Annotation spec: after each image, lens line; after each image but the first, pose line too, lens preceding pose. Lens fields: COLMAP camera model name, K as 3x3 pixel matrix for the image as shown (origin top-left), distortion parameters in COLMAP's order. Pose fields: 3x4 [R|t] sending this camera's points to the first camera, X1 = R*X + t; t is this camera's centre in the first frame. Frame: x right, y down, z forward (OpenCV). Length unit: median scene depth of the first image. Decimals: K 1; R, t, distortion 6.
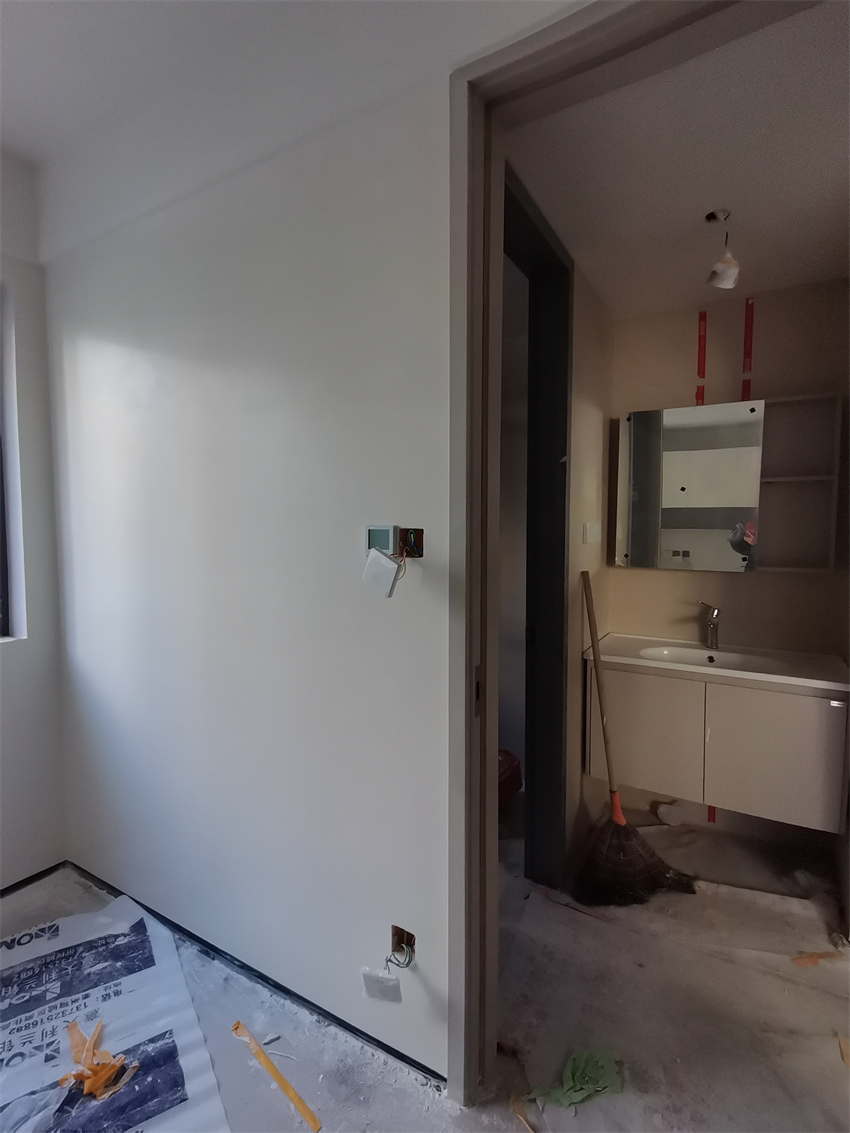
lens RADIAL K [[556.0, 0, 425.0], [0, 556.0, 566.5], [0, 0, 1]] dist [0.107187, -0.090289]
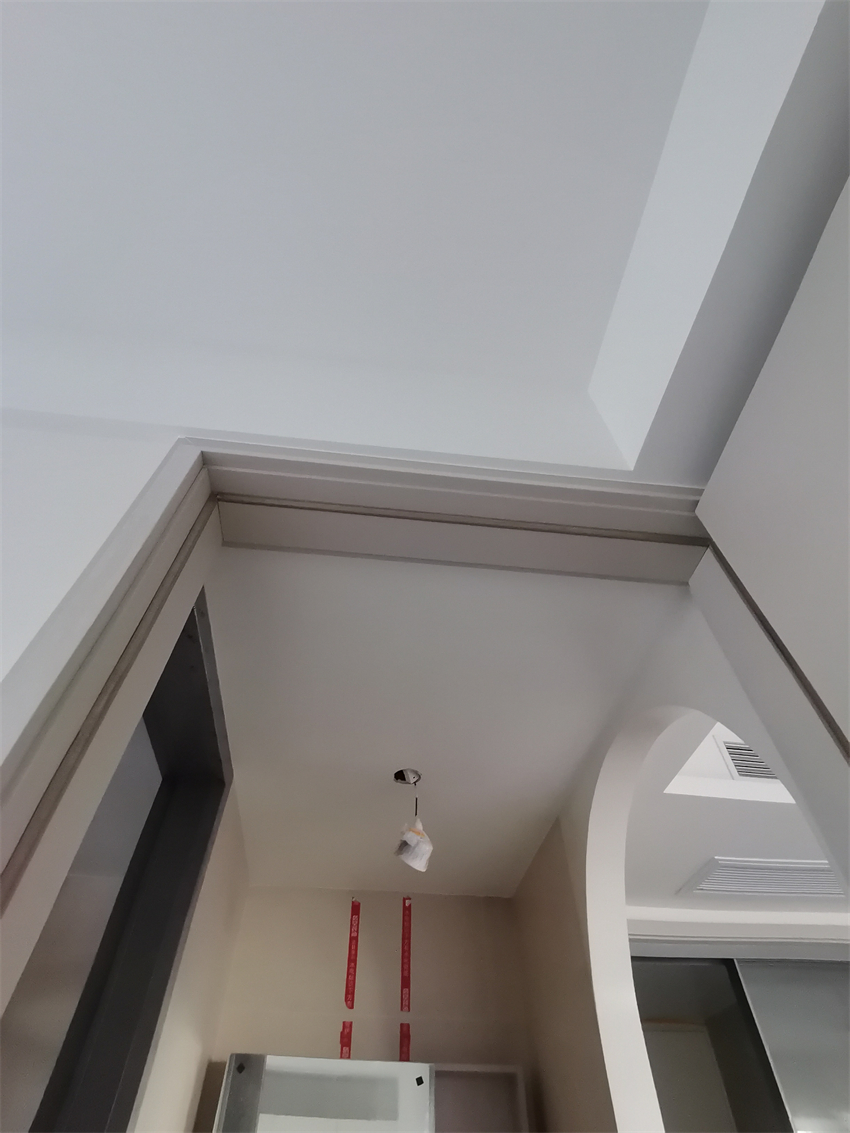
lens RADIAL K [[556.0, 0, 425.0], [0, 556.0, 566.5], [0, 0, 1]] dist [0.107187, -0.090289]
pose [[0.785614, 0.473553, 0.398194, 0.040392], [0.045053, 0.598087, -0.800164, -0.099798], [-0.617075, 0.646560, 0.448530, 0.316098]]
